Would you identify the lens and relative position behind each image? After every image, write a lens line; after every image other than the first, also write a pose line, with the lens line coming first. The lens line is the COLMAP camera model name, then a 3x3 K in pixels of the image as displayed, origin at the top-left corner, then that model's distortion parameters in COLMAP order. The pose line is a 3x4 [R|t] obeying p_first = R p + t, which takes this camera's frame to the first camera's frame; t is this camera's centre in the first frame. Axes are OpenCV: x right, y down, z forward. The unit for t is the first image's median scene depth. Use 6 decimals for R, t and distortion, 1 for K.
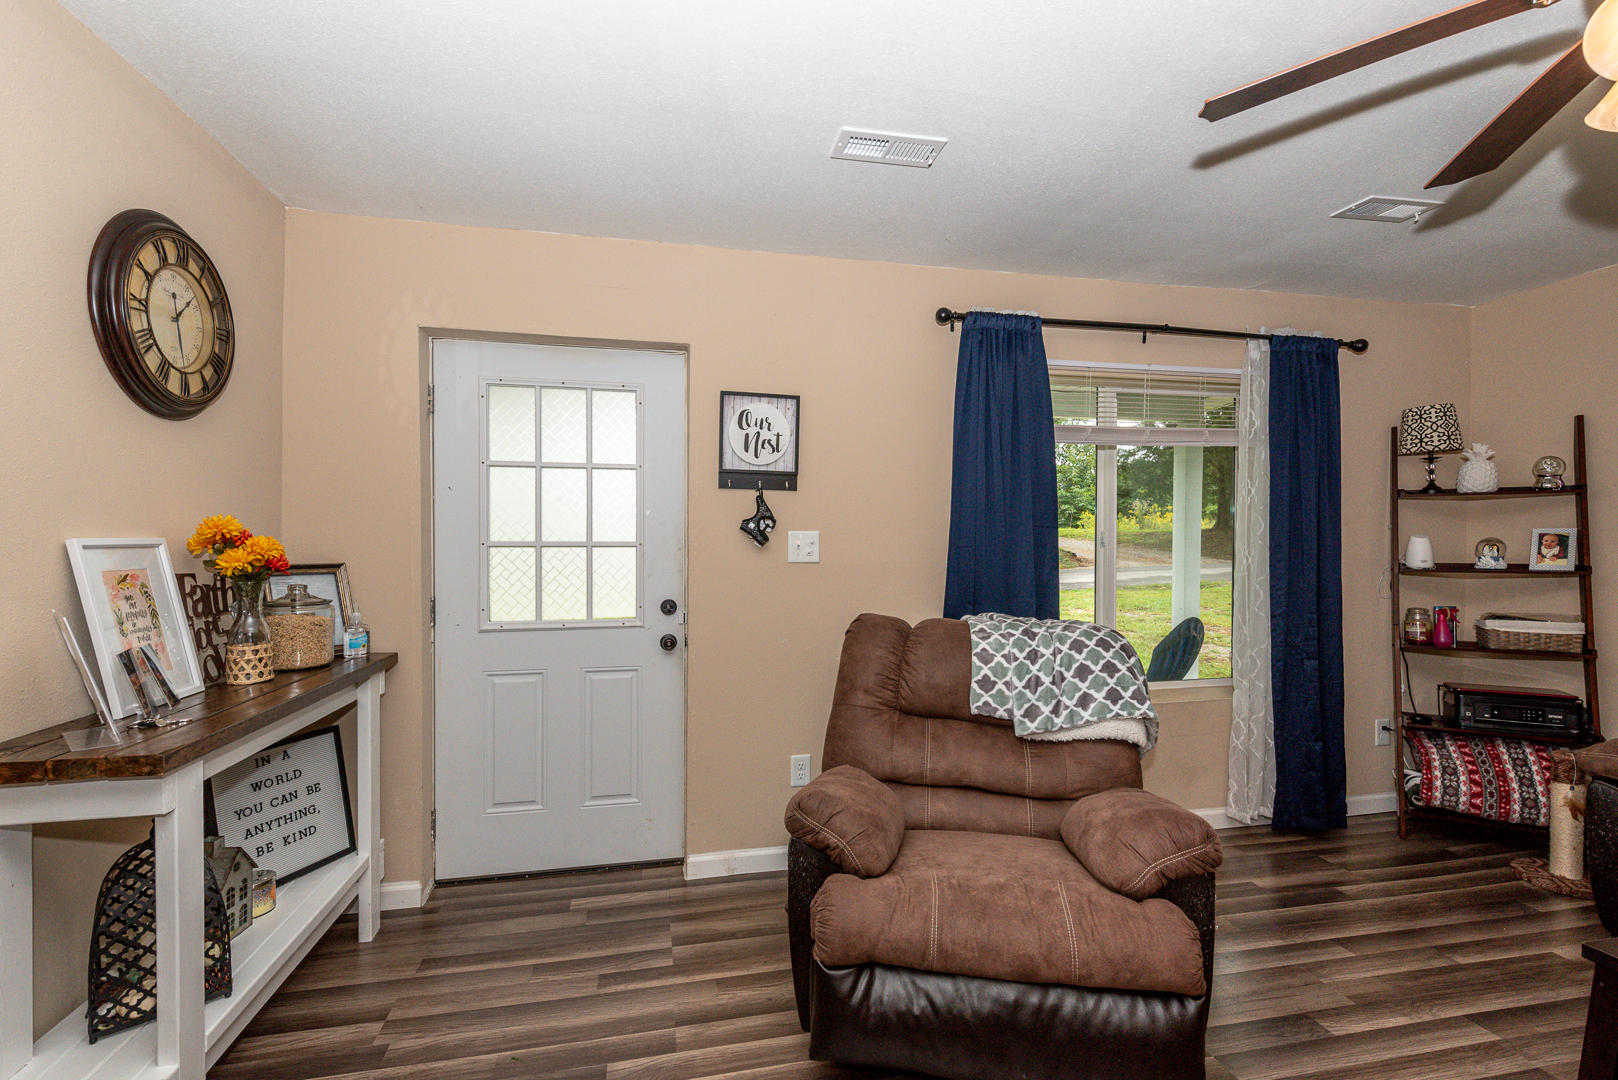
lens RADIAL K [[717.6, 0, 812.3], [0, 717.6, 549.2], [0, 0, 1]] dist [0.017366, -0.000389]
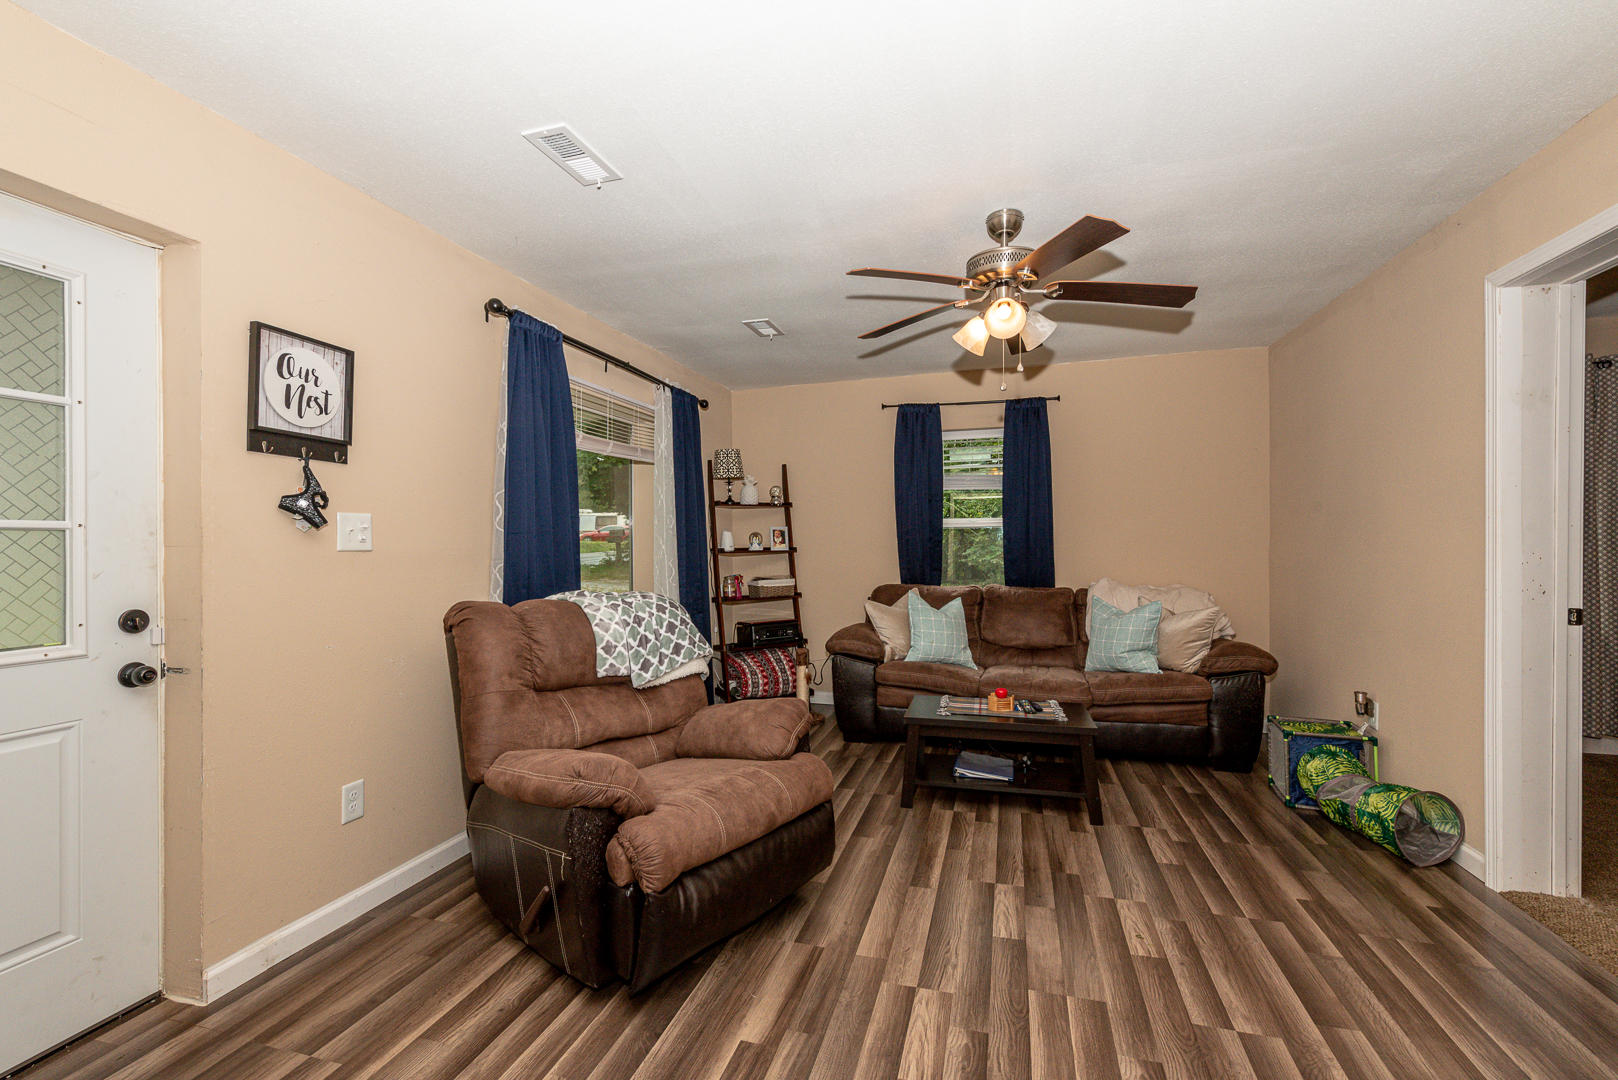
lens RADIAL K [[676.9, 0, 807.2], [0, 676.9, 544.1], [0, 0, 1]] dist [0.012397, -0.000359]
pose [[0.497461, -0.006810, 0.867459, -0.450426], [0.021037, 0.999770, -0.004216, 0.026002], [-0.867231, 0.020346, 0.497490, 0.151138]]
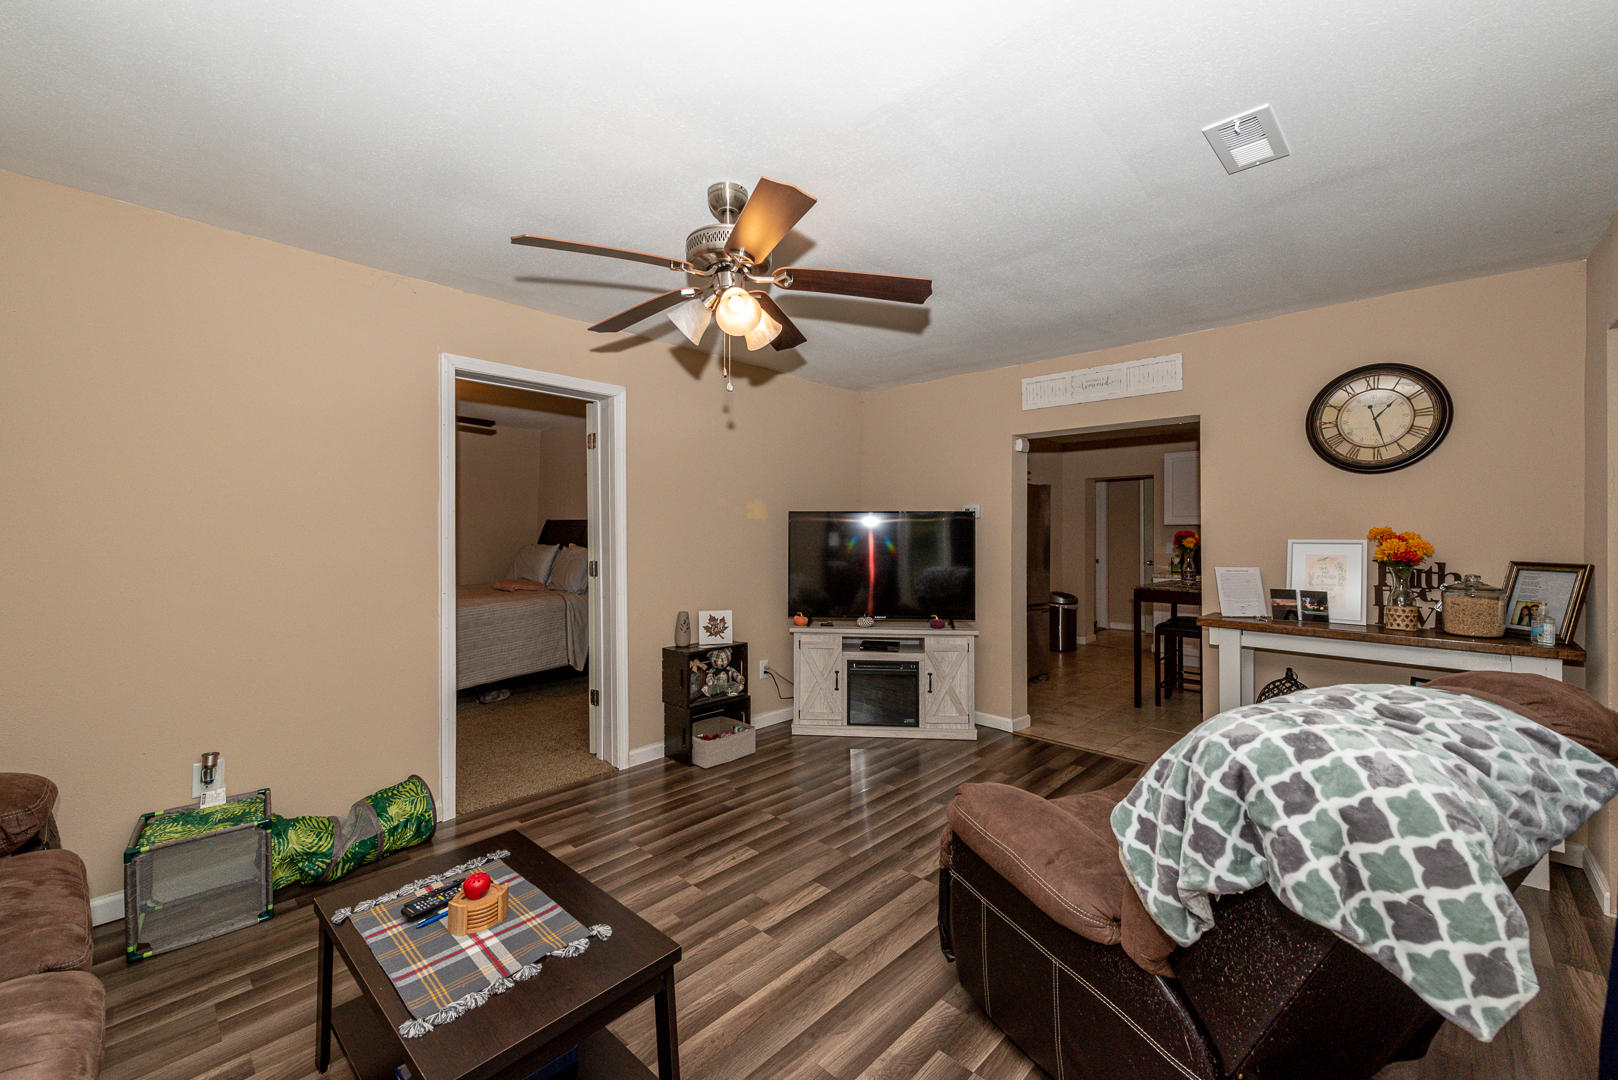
lens RADIAL K [[676.9, 0, 807.2], [0, 676.9, 544.1], [0, 0, 1]] dist [0.012397, -0.000359]
pose [[-0.828264, 0.000333, -0.560338, 0.807588], [-0.014436, 0.999655, 0.021933, -0.013151], [0.560152, 0.026255, -0.827973, 1.051840]]
